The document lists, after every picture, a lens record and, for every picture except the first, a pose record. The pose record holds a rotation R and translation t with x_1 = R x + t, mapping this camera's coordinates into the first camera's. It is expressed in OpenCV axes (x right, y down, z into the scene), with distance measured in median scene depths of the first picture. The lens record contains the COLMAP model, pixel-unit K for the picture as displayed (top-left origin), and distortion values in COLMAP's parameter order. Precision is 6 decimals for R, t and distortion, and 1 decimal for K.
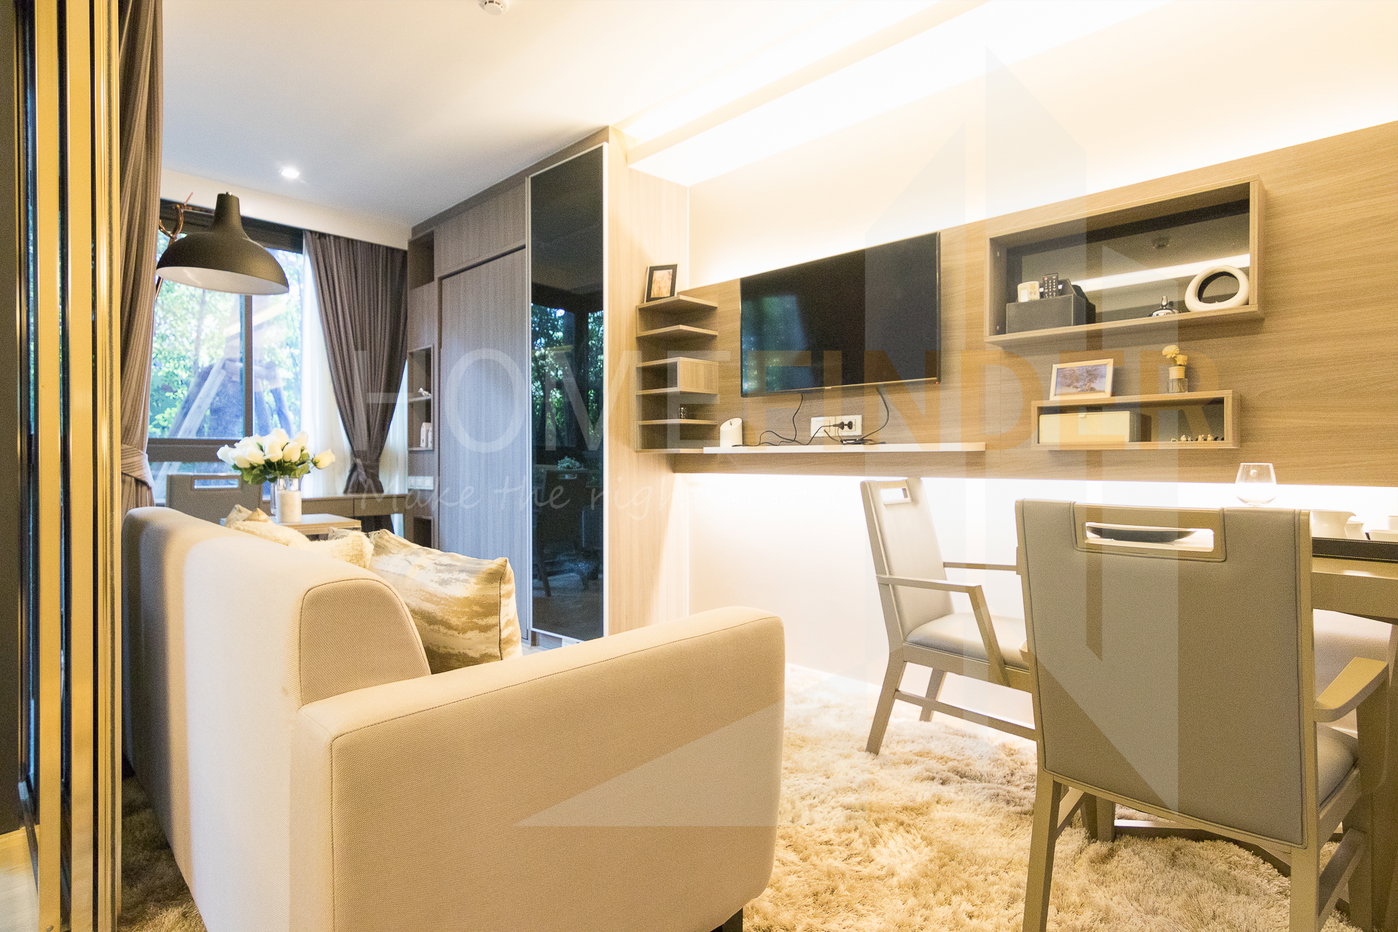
lens RADIAL K [[693.8, 0, 699.0], [0, 693.8, 466.0], [0, 0, 1]] dist [0.000630, 0.000020]
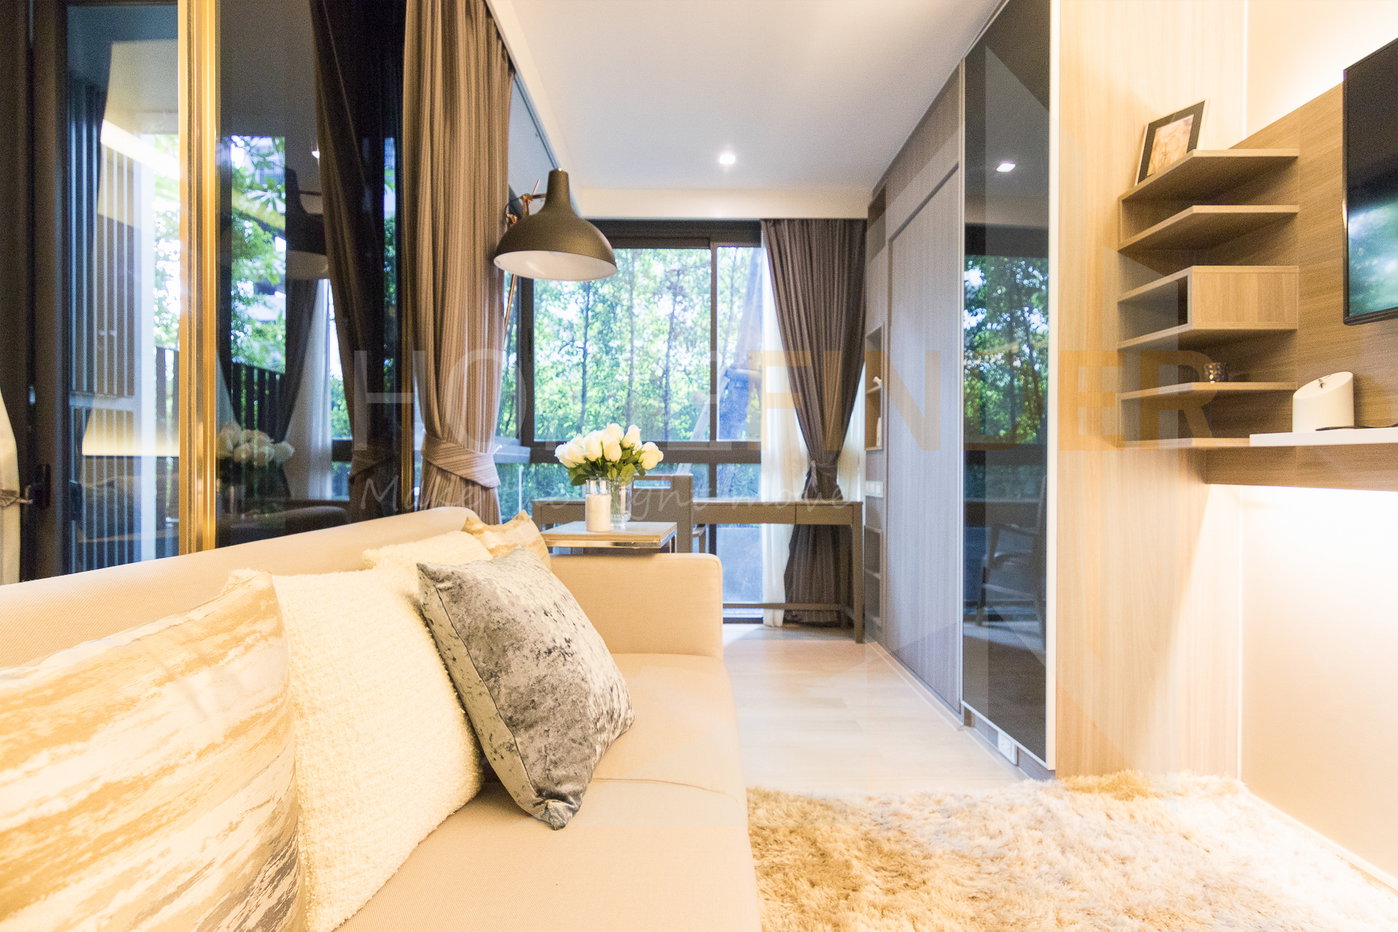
lens RADIAL K [[714.1, 0, 699.0], [0, 714.1, 466.0], [0, 0, 1]] dist [0.001743, 0.000291]
pose [[0.697102, 0.002483, -0.716968, 0.095745], [-0.007298, 0.999967, -0.003632, 0.000966], [0.716935, 0.007764, 0.697097, 0.325430]]
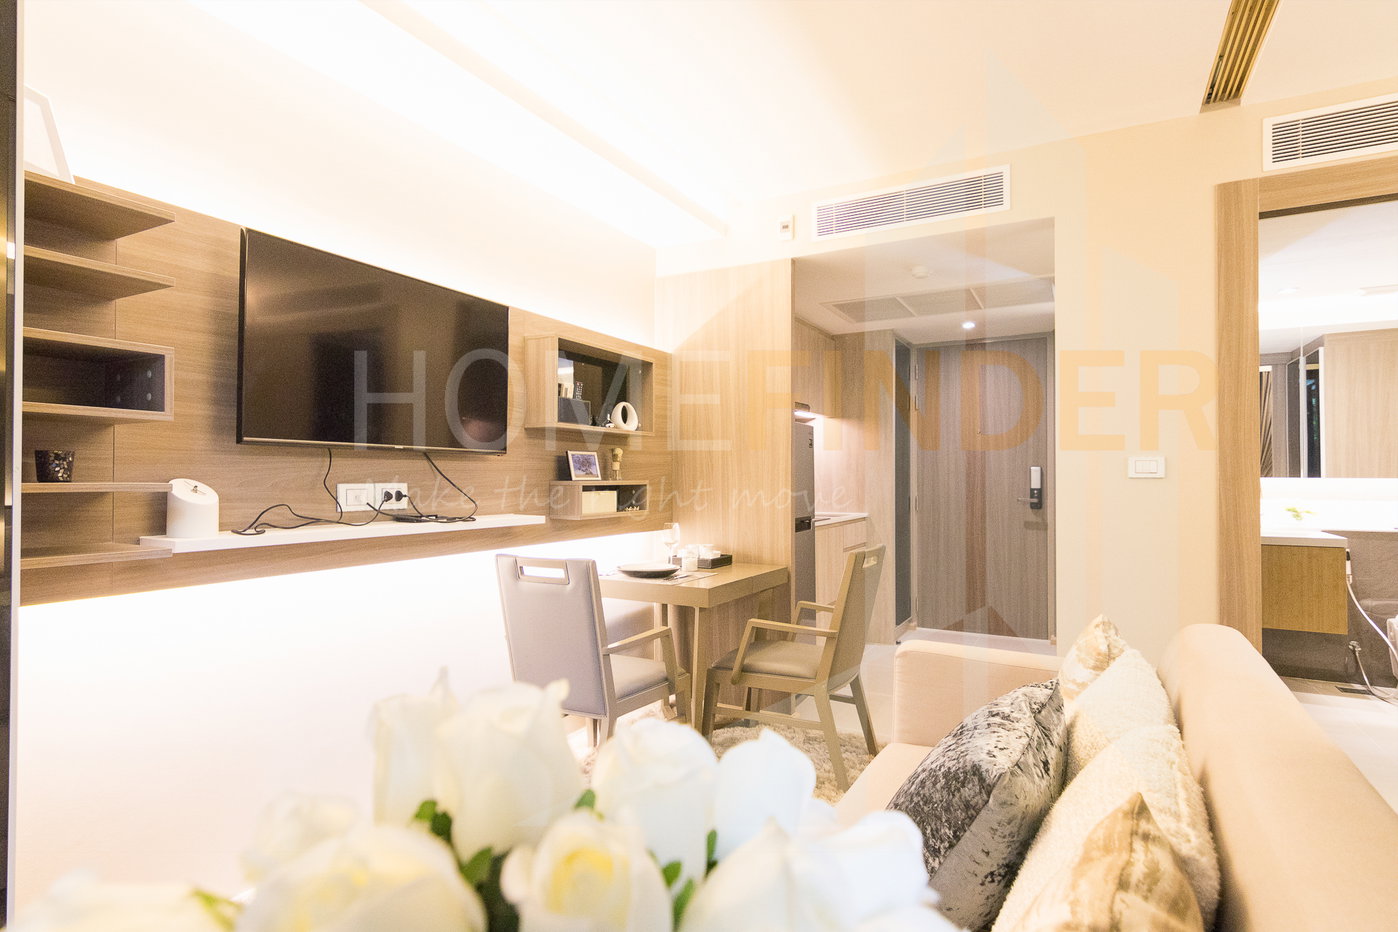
lens RADIAL K [[693.8, 0, 699.0], [0, 693.8, 466.0], [0, 0, 1]] dist [0.000630, 0.000020]
pose [[-0.241405, 0.016073, 0.970291, -0.515633], [0.004974, 0.999870, -0.015326, -0.066628], [-0.970412, 0.001126, -0.241453, 0.729731]]
